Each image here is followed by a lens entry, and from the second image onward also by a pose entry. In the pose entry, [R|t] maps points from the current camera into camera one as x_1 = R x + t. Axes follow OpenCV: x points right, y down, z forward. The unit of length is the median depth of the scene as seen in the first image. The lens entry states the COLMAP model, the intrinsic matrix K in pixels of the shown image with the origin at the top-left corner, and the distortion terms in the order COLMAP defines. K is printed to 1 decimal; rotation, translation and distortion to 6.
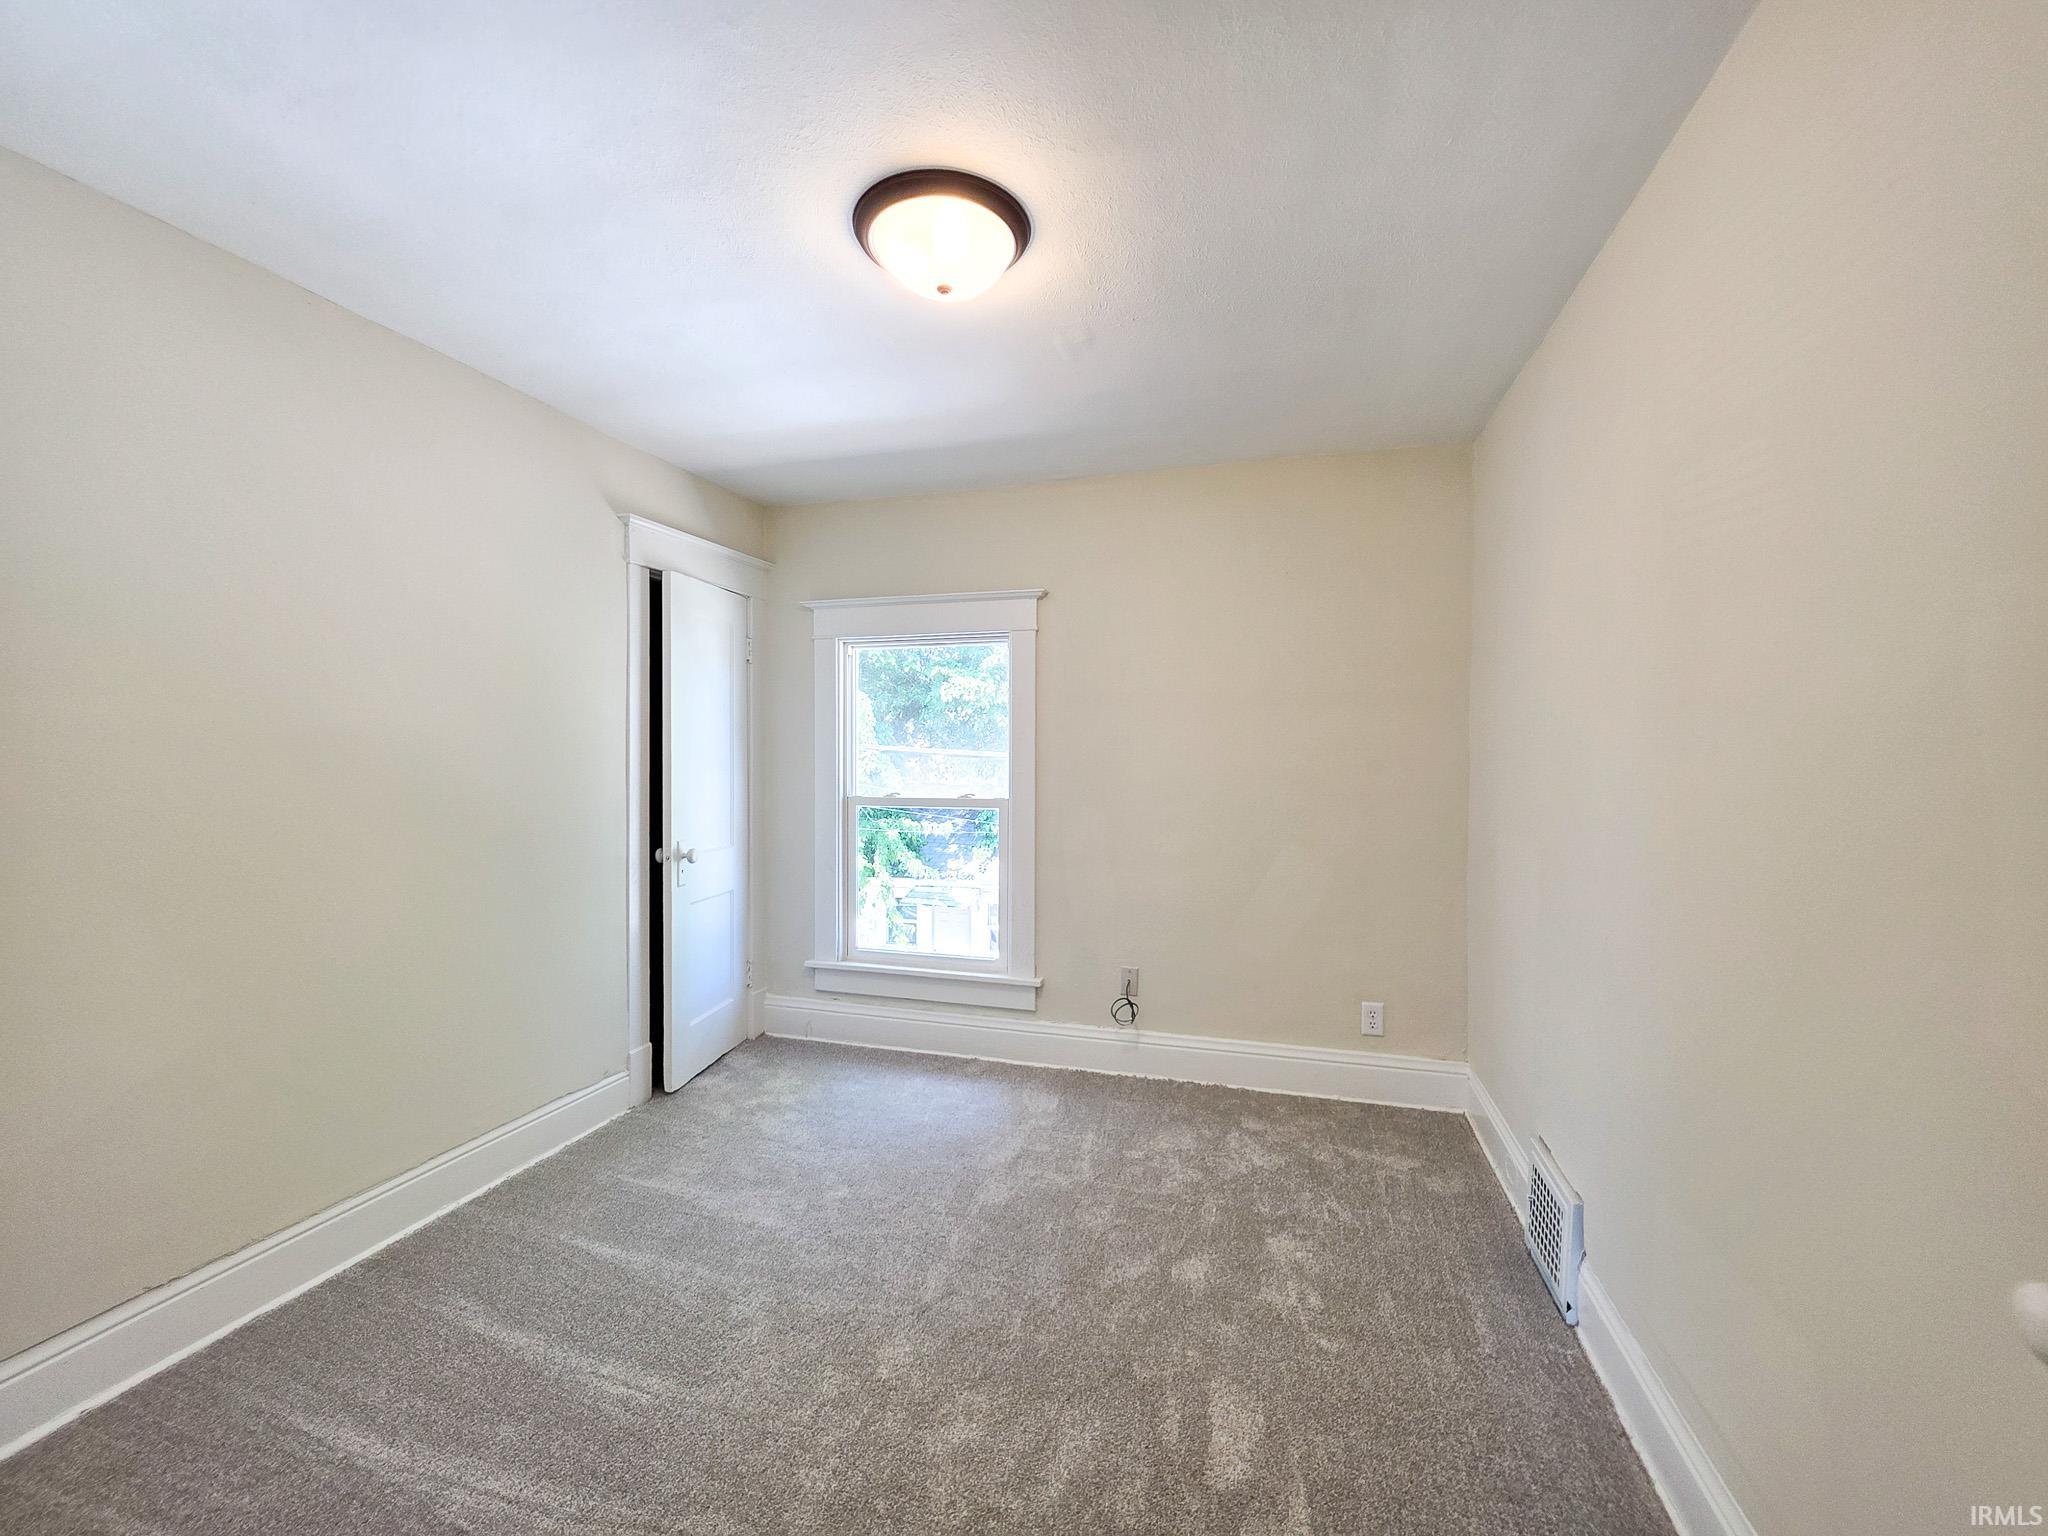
lens RADIAL K [[816.4, 0, 1030.6], [0, 816.4, 772.8], [0, 0, 1]] dist [0.000461, -0.000133]
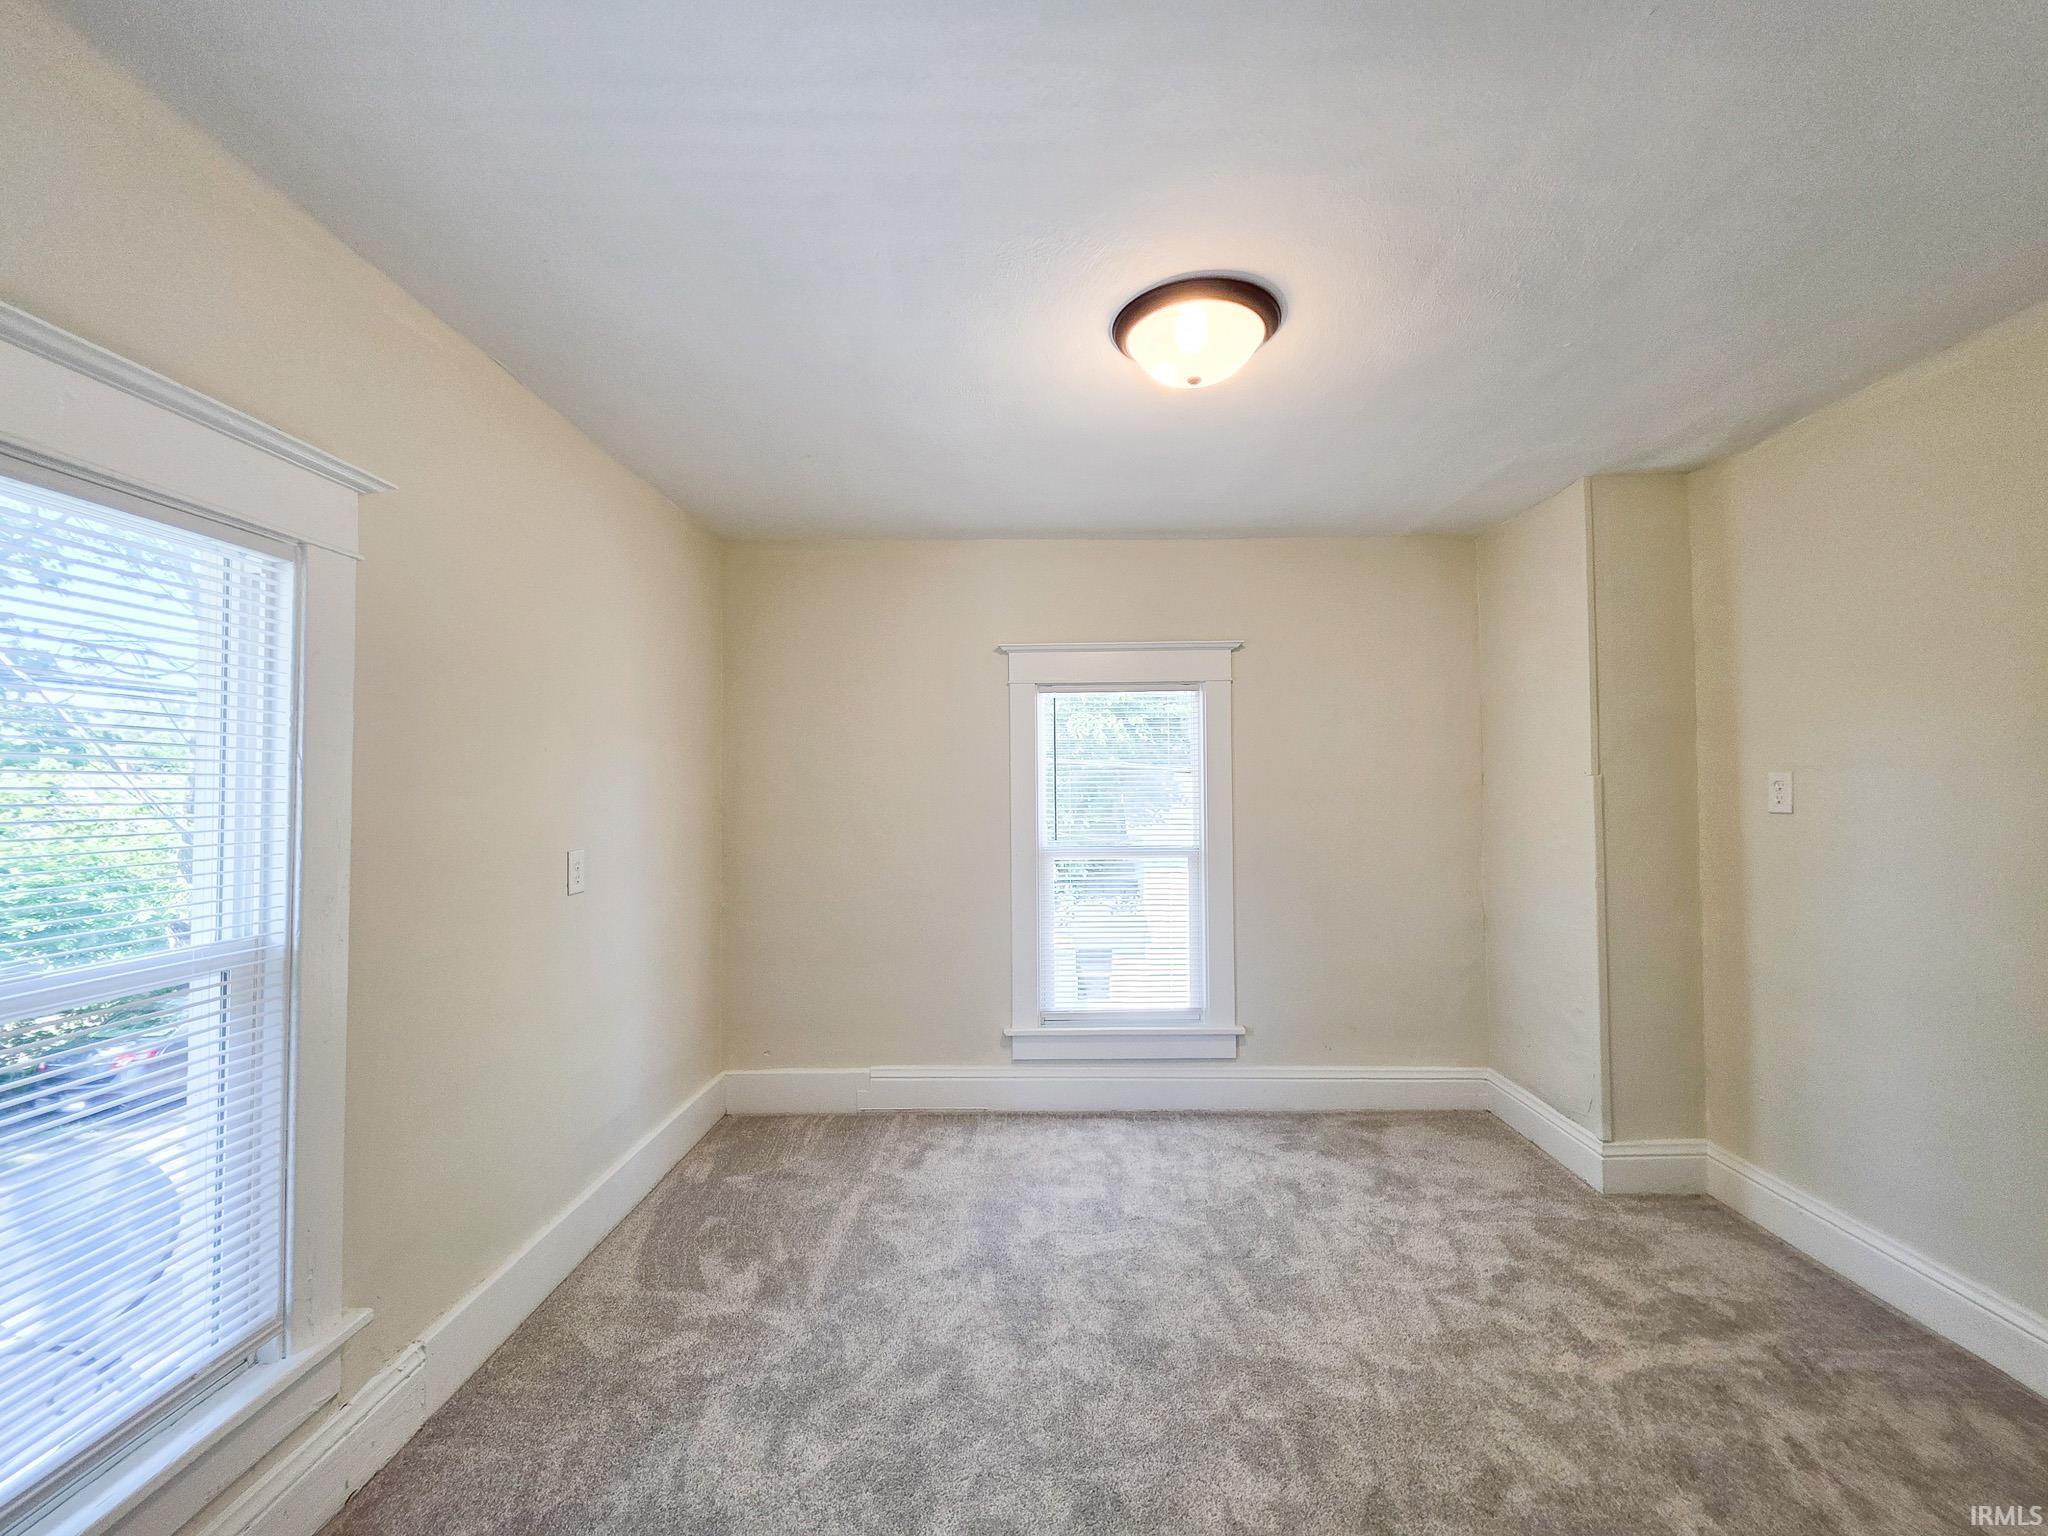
lens RADIAL K [[816.4, 0, 1030.6], [0, 816.4, 772.8], [0, 0, 1]] dist [0.000461, -0.000133]
pose [[0.961038, -0.004391, 0.276383, -0.517981], [0.014957, 0.999235, -0.036133, -0.026873], [-0.276013, 0.038859, 0.960368, 0.093991]]
